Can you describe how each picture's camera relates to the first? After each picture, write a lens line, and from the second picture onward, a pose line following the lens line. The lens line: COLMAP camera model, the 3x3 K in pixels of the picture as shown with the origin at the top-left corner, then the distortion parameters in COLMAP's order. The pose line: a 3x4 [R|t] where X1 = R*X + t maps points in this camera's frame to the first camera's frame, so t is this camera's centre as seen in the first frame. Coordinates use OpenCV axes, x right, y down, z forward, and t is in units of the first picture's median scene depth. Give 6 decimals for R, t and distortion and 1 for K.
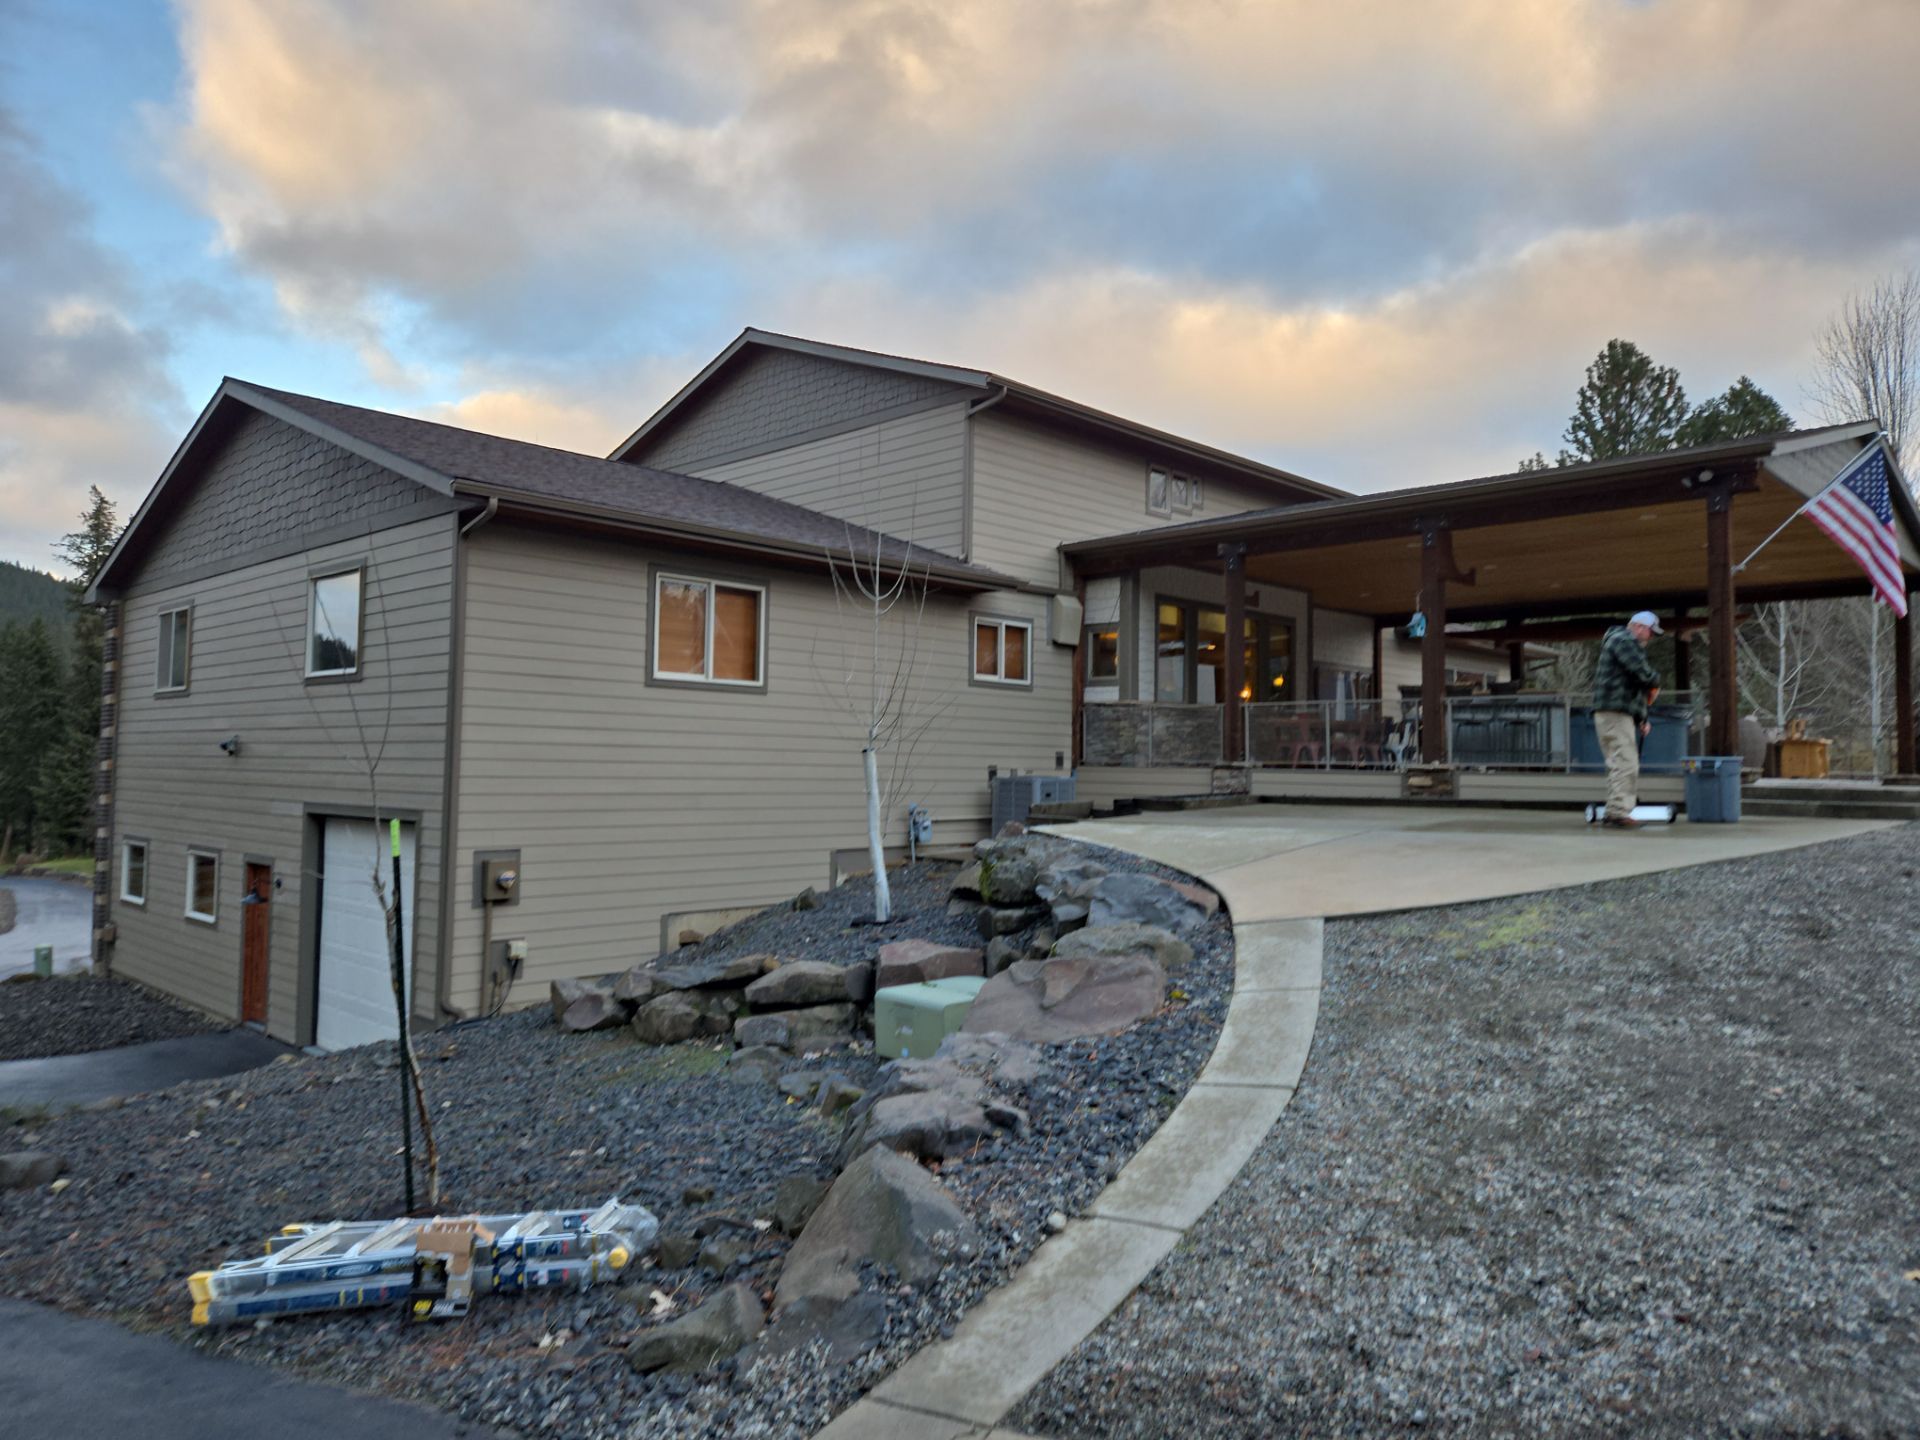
lens RADIAL K [[1320.2, 0, 960.0], [0, 1320.2, 720.0], [0, 0, 1]] dist [0.021291, -0.001483]
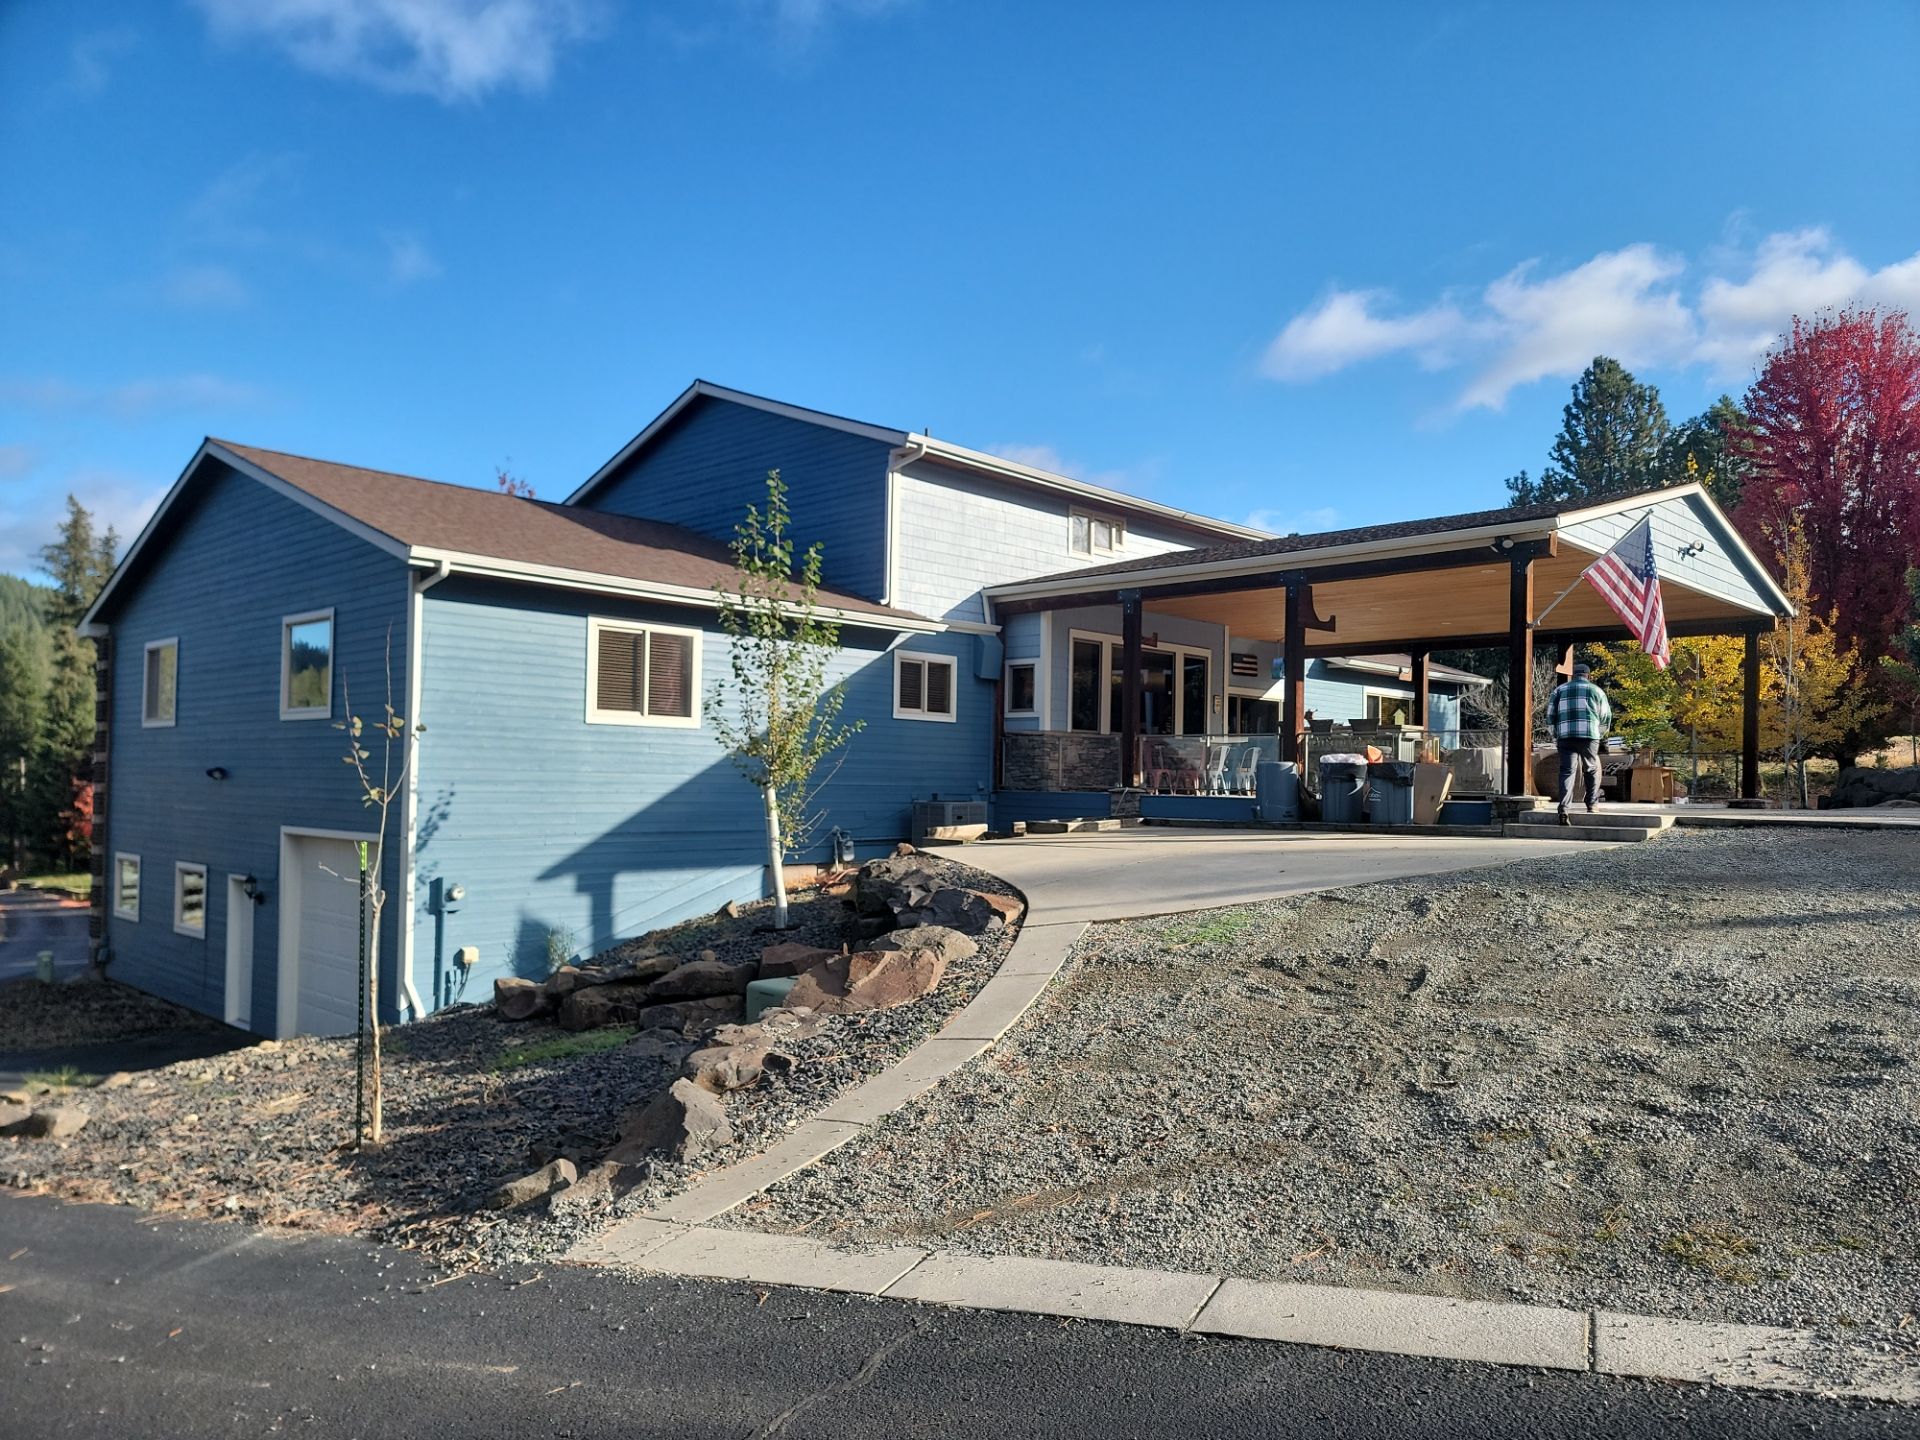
lens RADIAL K [[1345.5, 0, 965.6], [0, 1345.5, 762.3], [0, 0, 1]] dist [0.047156, -0.000139]
pose [[1.000000, 0.000514, -0.000055, 0.062811], [-0.000513, 0.999779, 0.021023, -0.012090], [0.000065, -0.021023, 0.999779, -0.112977]]
